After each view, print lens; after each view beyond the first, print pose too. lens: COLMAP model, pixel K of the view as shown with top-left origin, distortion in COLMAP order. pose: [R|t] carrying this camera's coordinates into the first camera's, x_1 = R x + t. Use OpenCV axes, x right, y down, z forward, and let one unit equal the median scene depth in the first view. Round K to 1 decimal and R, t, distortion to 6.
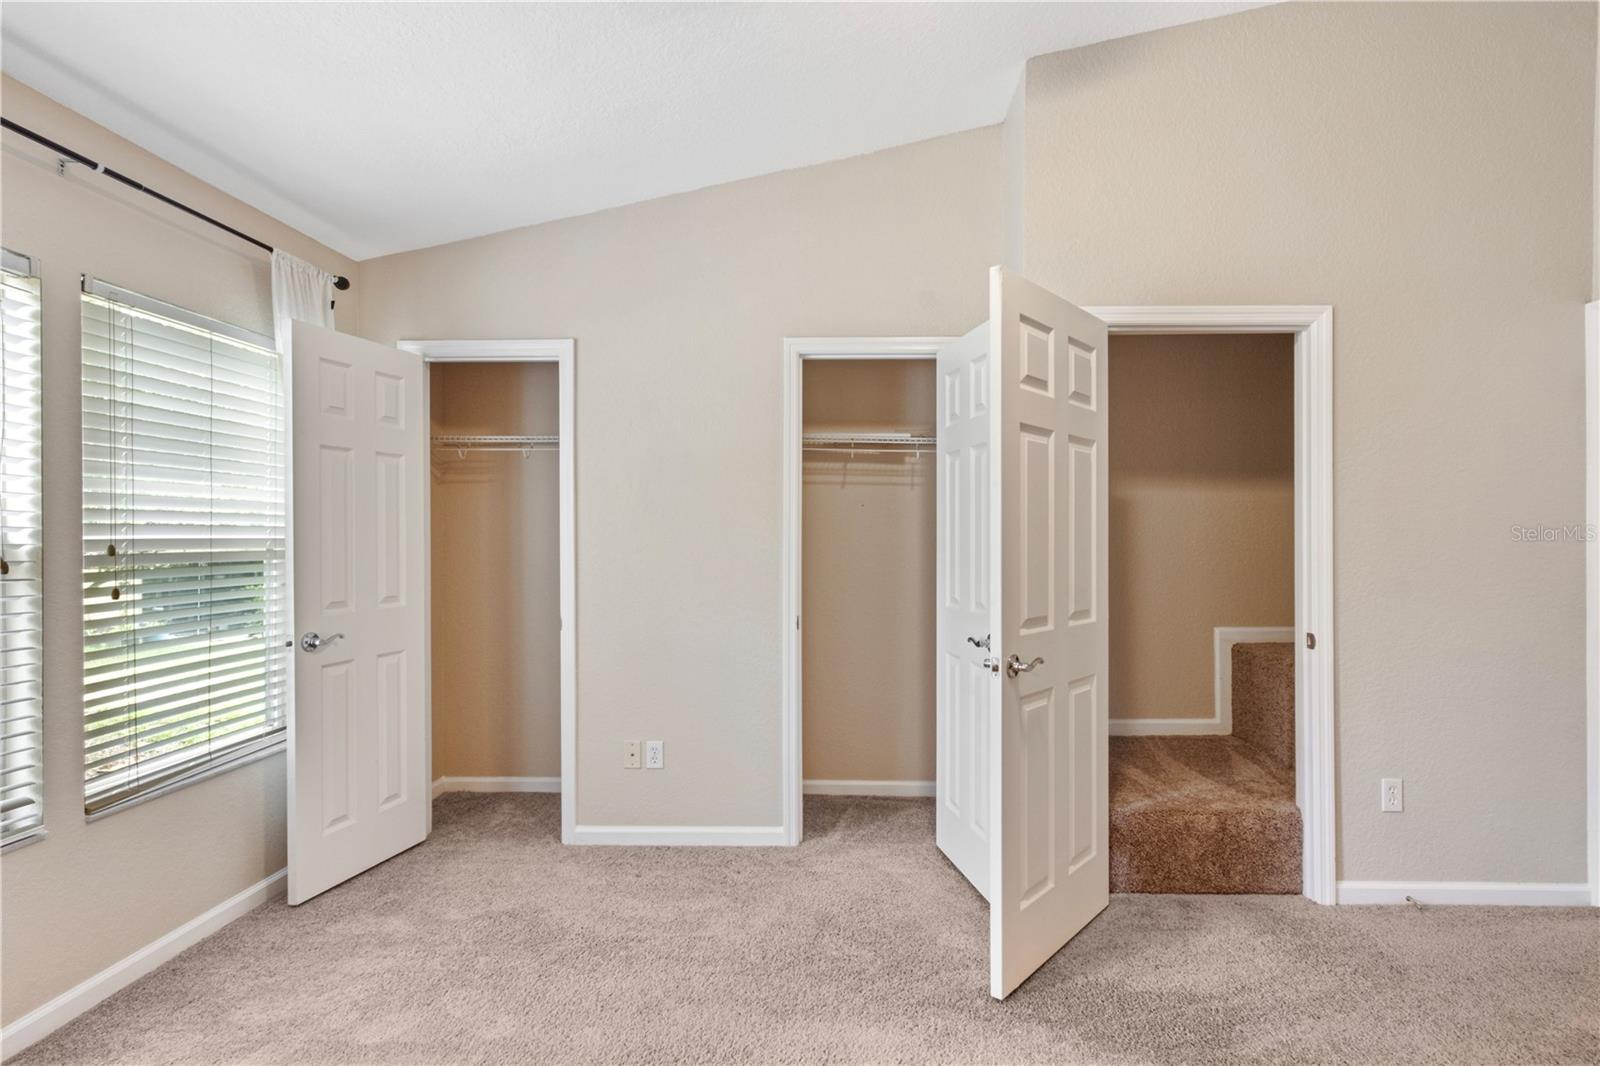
lens RADIAL K [[801.8, 0, 800.4], [0, 801.8, 529.4], [0, 0, 1]] dist [-0.002502, -0.000449]
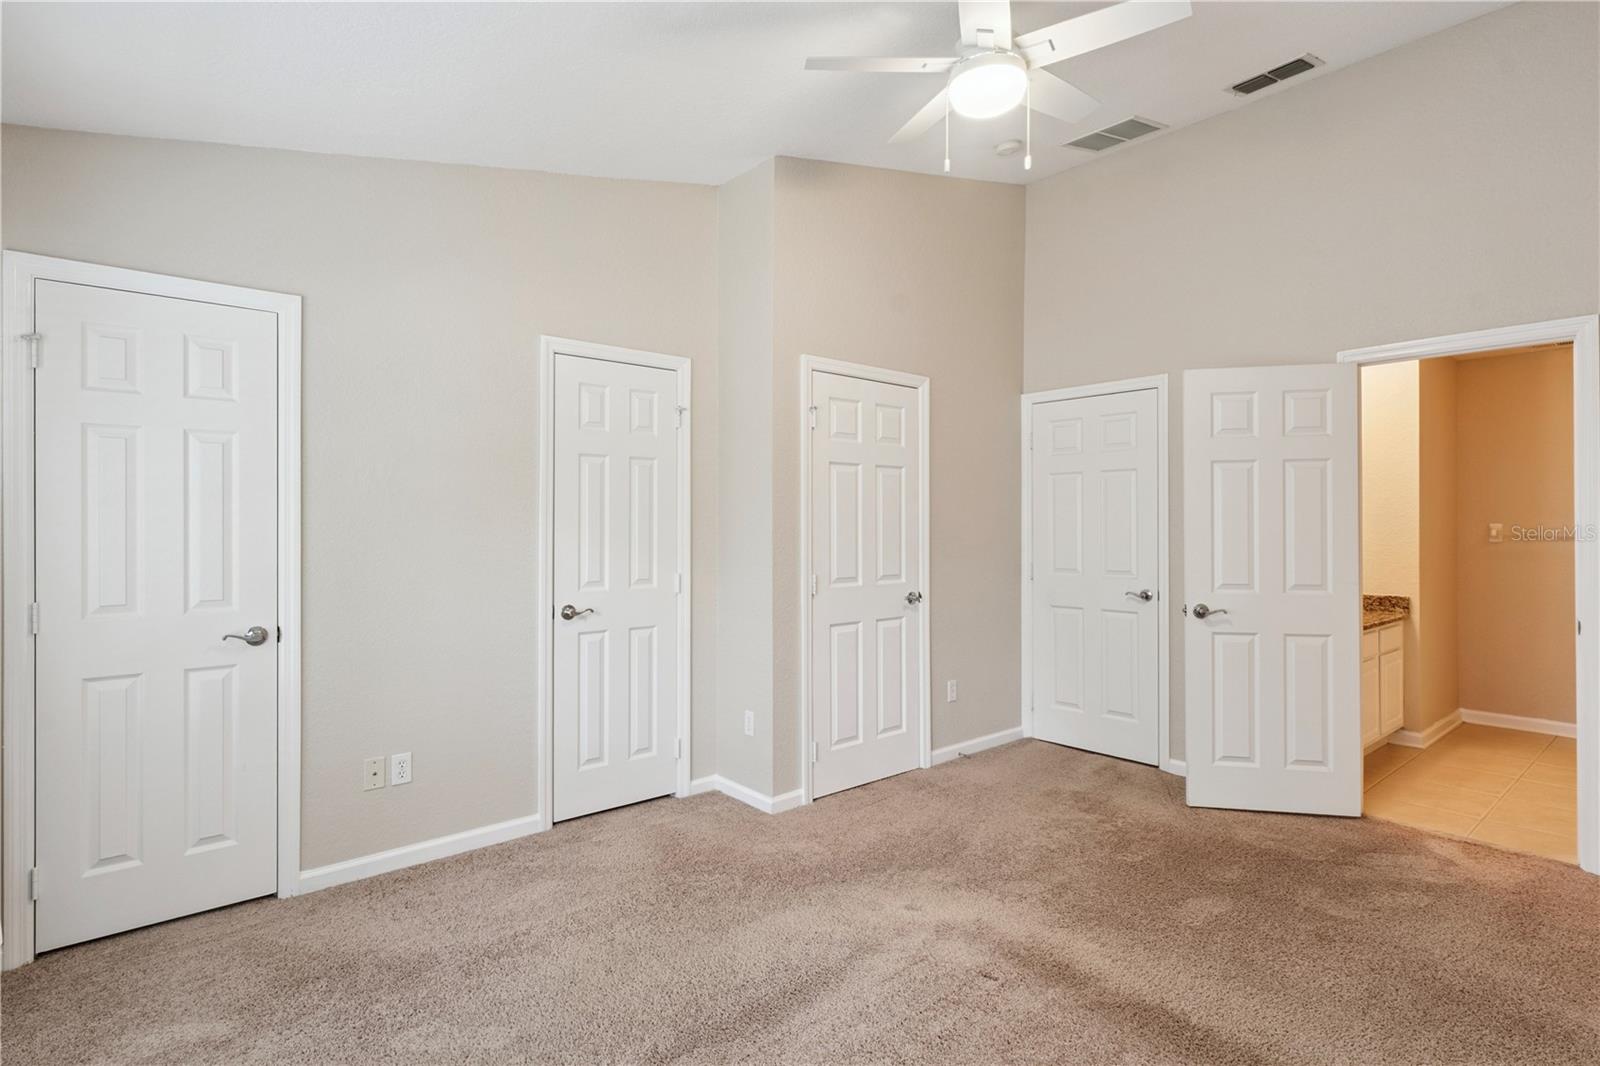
lens RADIAL K [[801.6, 0, 803.7], [0, 801.6, 519.4], [0, 0, 1]] dist [-0.001435, 0.000338]
pose [[0.740615, 0.004112, 0.671917, -0.543863], [-0.005752, 0.999983, 0.000221, -0.006592], [-0.671905, -0.004028, 0.740626, 0.021833]]
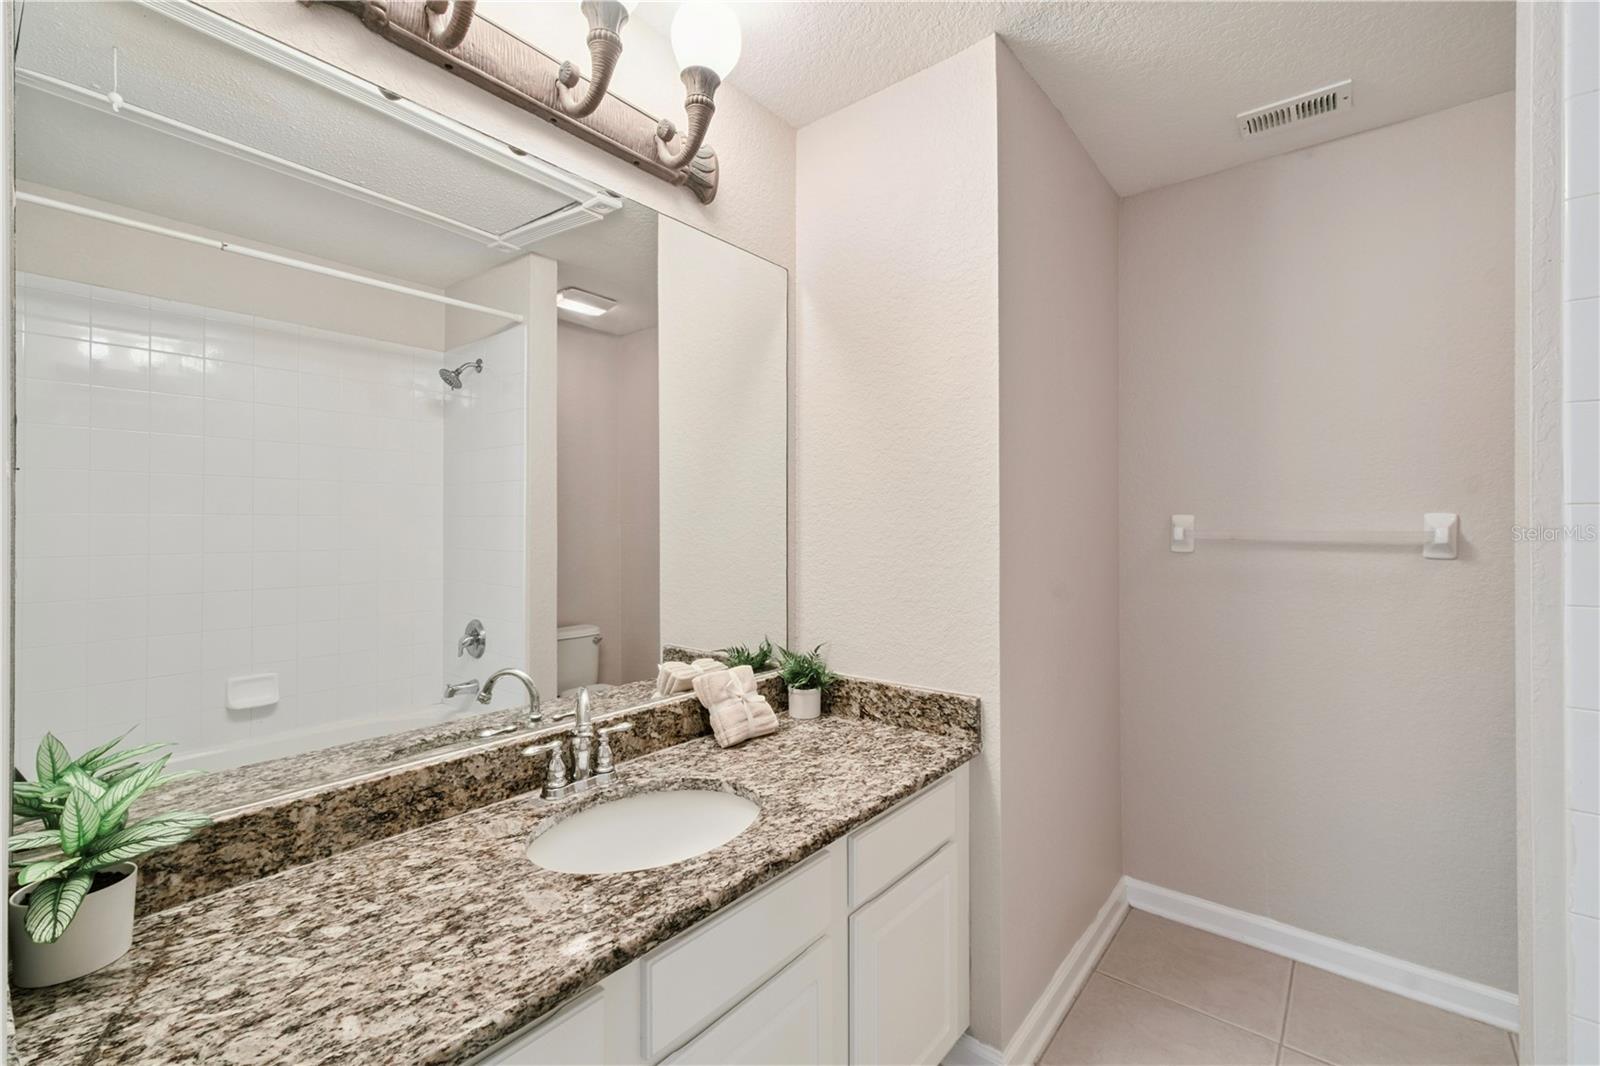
lens RADIAL K [[681.4, 0, 802.0], [0, 681.4, 519.8], [0, 0, 1]] dist [-0.000164, 0.000379]
pose [[0.607307, 0.007370, 0.794433, 1.238944], [-0.006215, 0.999970, -0.004525, 0.008071], [-0.794443, -0.002189, 0.607335, 0.216614]]
